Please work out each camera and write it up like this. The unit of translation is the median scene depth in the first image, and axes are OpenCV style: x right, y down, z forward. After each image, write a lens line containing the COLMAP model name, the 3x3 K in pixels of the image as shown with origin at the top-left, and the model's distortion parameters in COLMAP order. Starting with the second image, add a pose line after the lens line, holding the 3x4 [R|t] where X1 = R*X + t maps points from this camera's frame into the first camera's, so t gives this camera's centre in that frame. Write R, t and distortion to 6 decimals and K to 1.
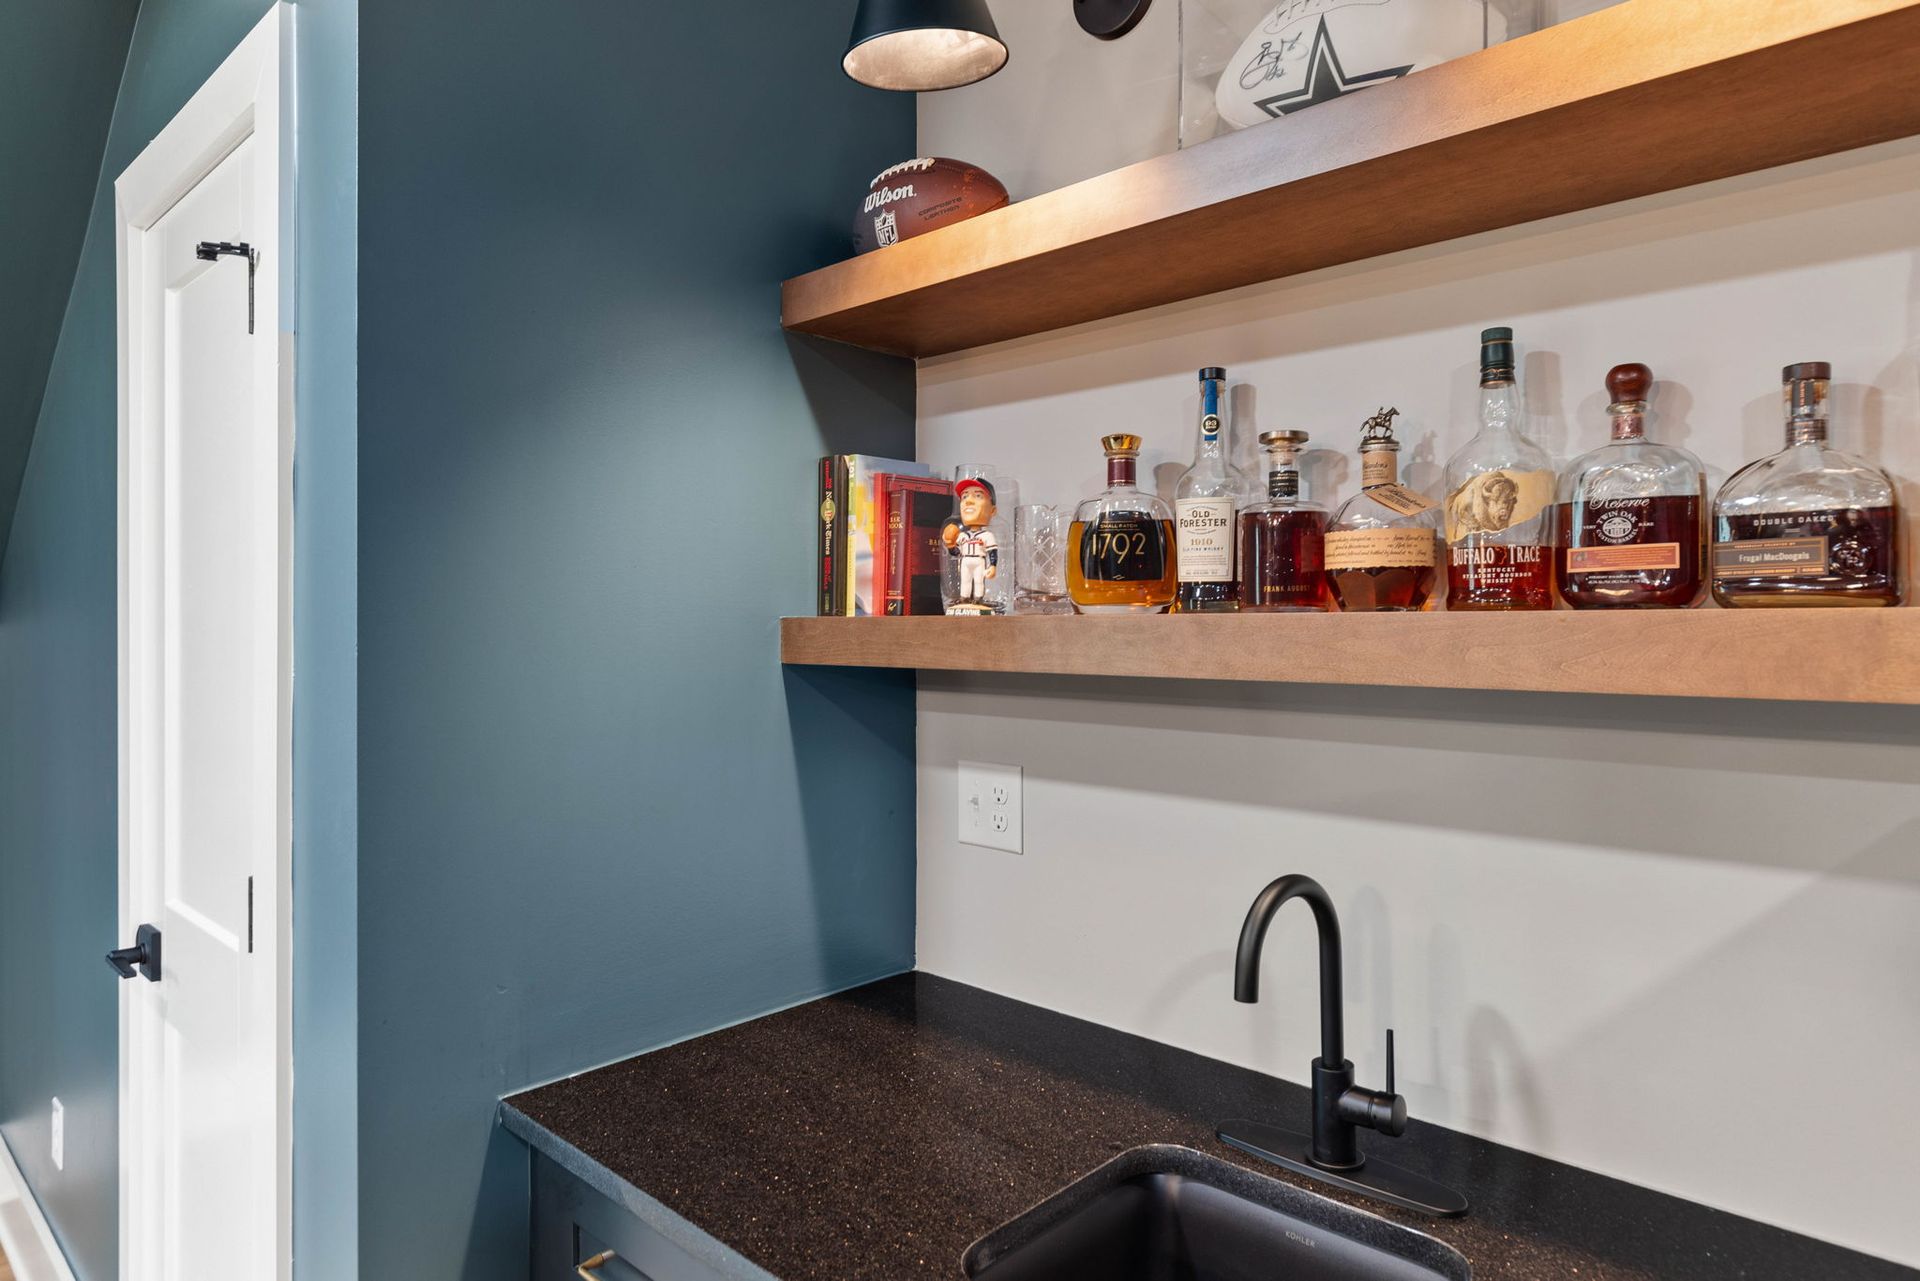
lens RADIAL K [[1120.1, 0, 979.7], [0, 1120.1, 628.9], [0, 0, 1]] dist [0.003735, -0.000378]
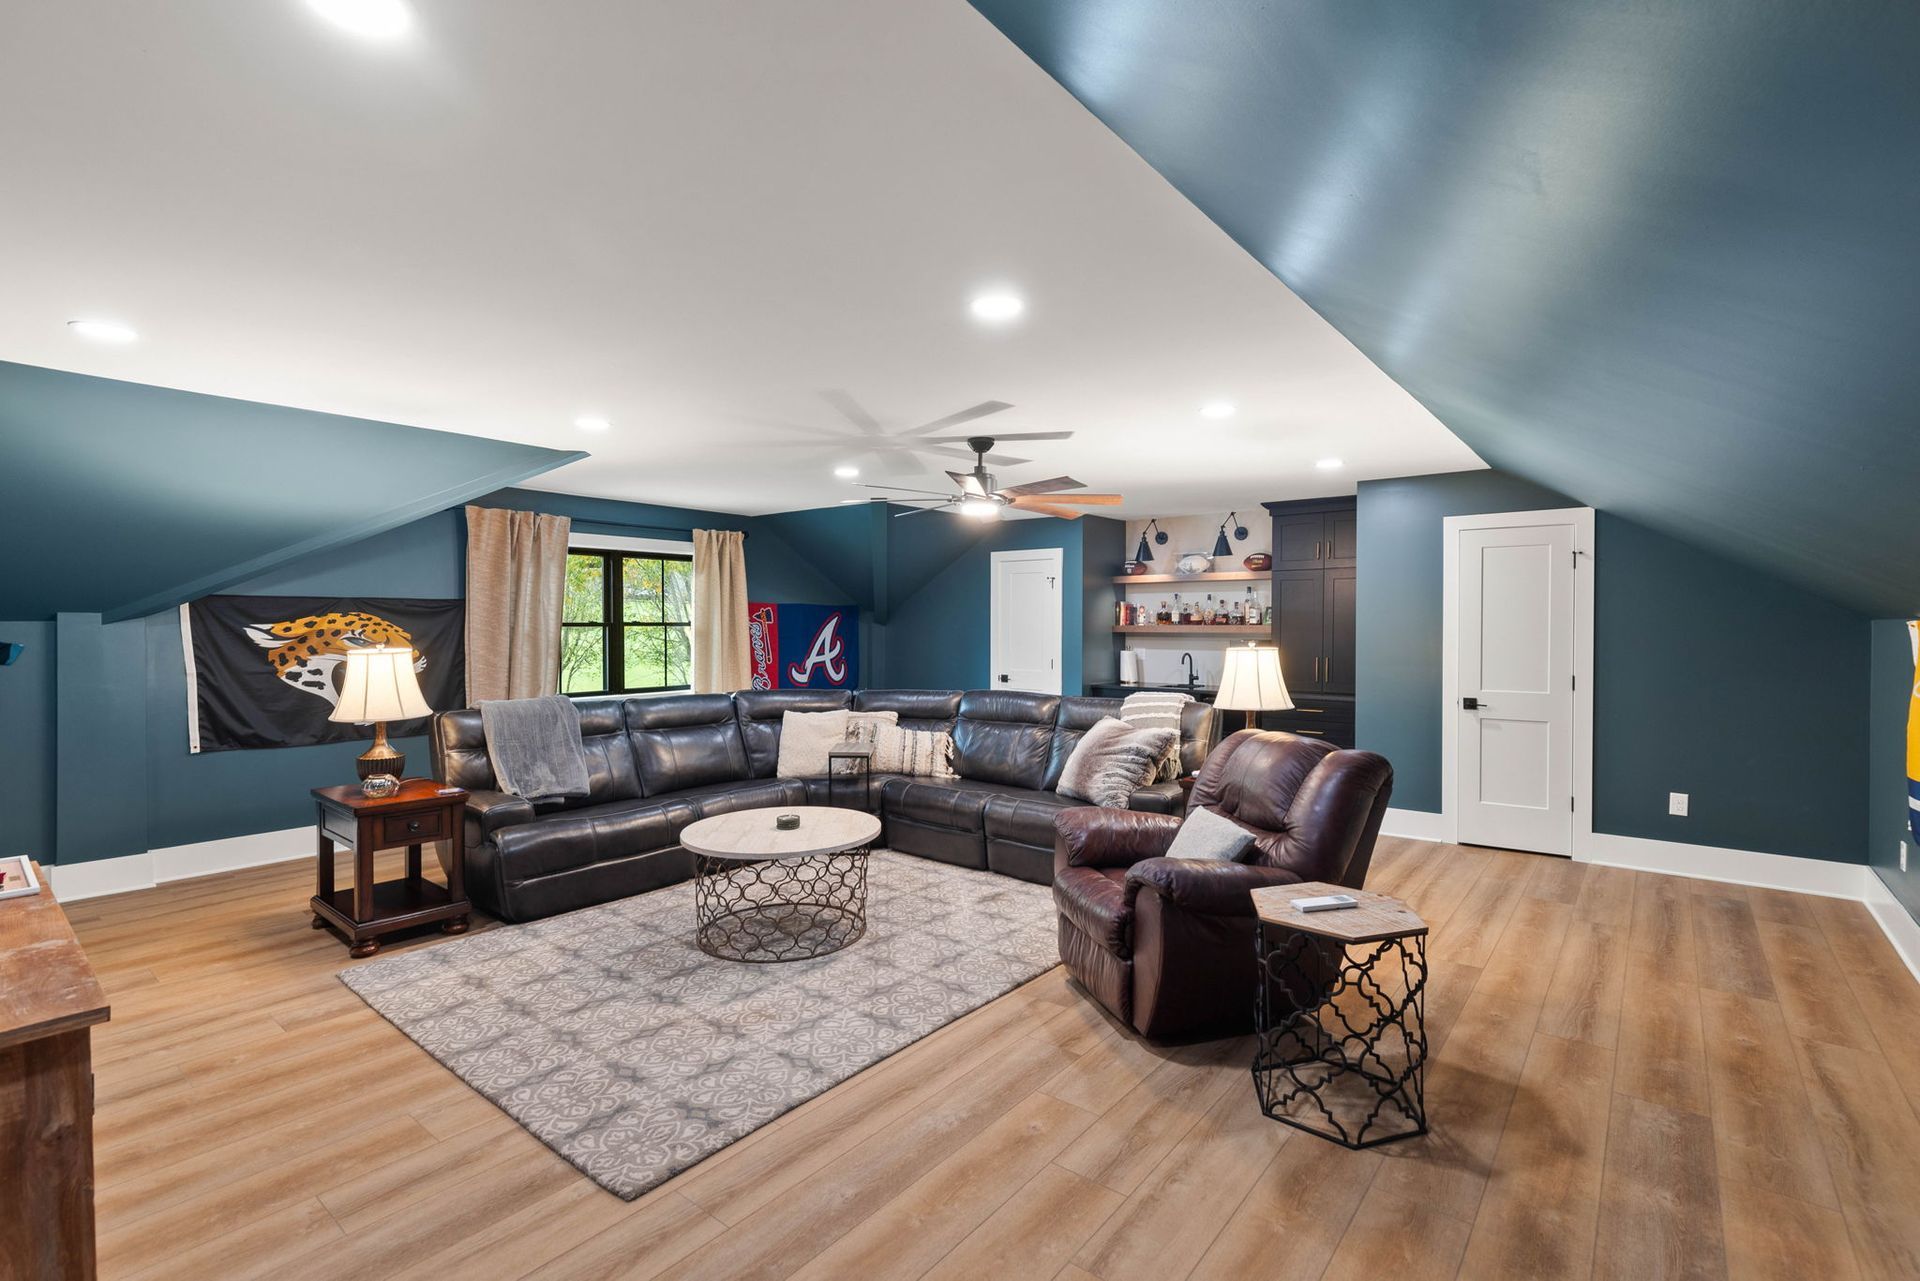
lens RADIAL K [[875.1, 0, 966.6], [0, 875.1, 620.1], [0, 0, 1]] dist [0.005760, 0.000138]
pose [[0.998249, -0.000484, 0.059142, -1.632076], [0.000963, 0.999967, -0.008073, -0.002780], [-0.059136, 0.008116, 0.998217, -5.068002]]
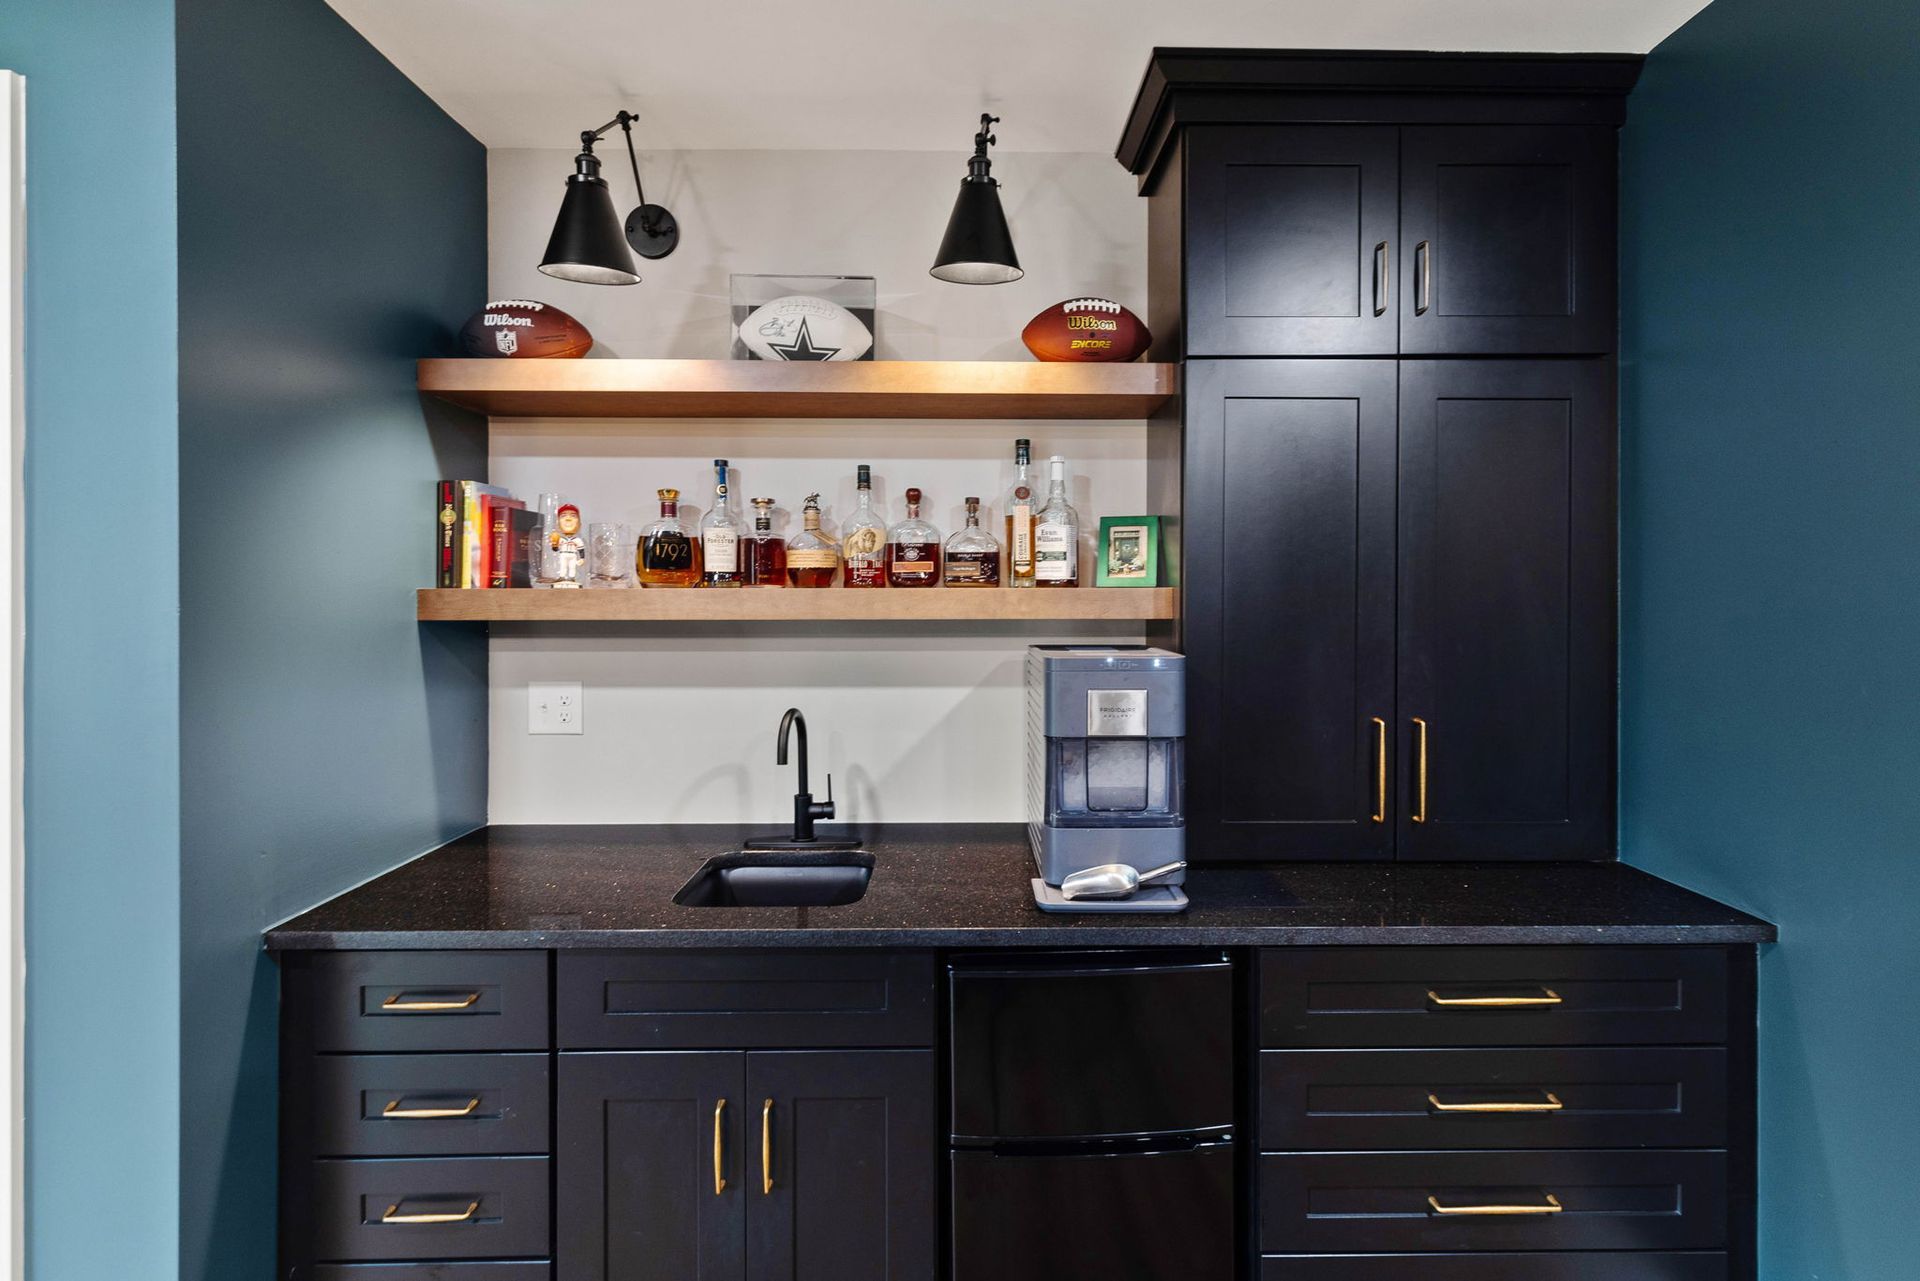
lens RADIAL K [[875.1, 0, 966.6], [0, 875.1, 620.1], [0, 0, 1]] dist [0.005760, 0.000138]
pose [[0.729917, -0.018321, 0.683291, -0.518650], [0.002844, 0.999713, 0.023767, 0.006481], [-0.683530, -0.015404, 0.729760, -0.384063]]
